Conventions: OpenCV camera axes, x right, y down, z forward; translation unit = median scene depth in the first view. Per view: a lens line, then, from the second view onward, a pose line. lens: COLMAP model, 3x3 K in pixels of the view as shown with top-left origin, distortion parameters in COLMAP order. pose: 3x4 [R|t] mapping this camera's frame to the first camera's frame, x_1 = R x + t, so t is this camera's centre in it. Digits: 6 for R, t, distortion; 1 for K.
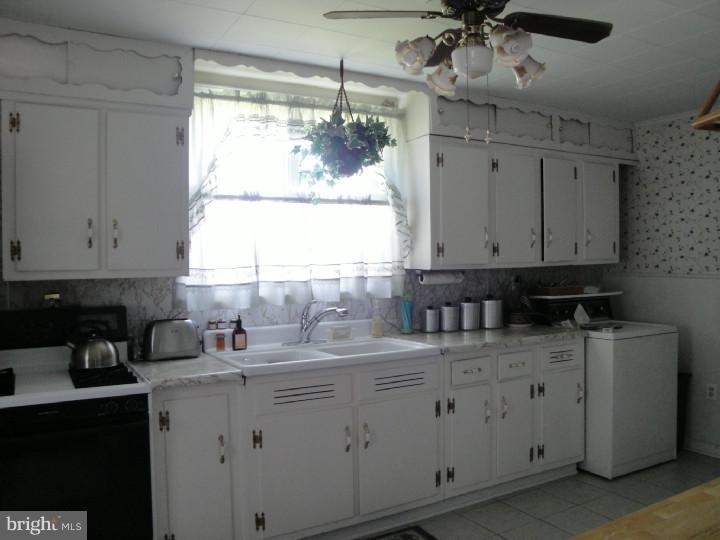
lens RADIAL K [[602.4, 0, 360.0], [0, 602.4, 270.0], [0, 0, 1]] dist [-0.139720, 0.135069]
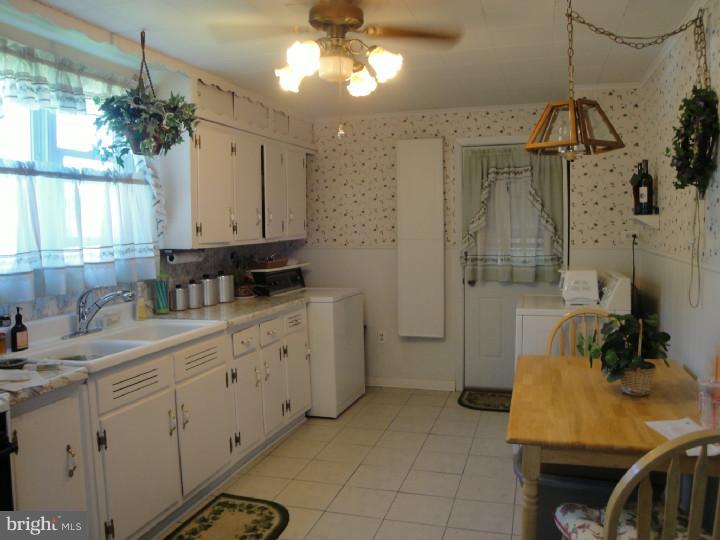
lens RADIAL K [[610.7, 0, 361.9], [0, 610.7, 261.0], [0, 0, 1]] dist [-0.139046, 0.161539]
pose [[0.737609, -0.045730, 0.673677, -0.349455], [0.029132, 0.998930, 0.035912, -0.008130], [-0.674599, -0.006863, 0.738152, 0.043086]]
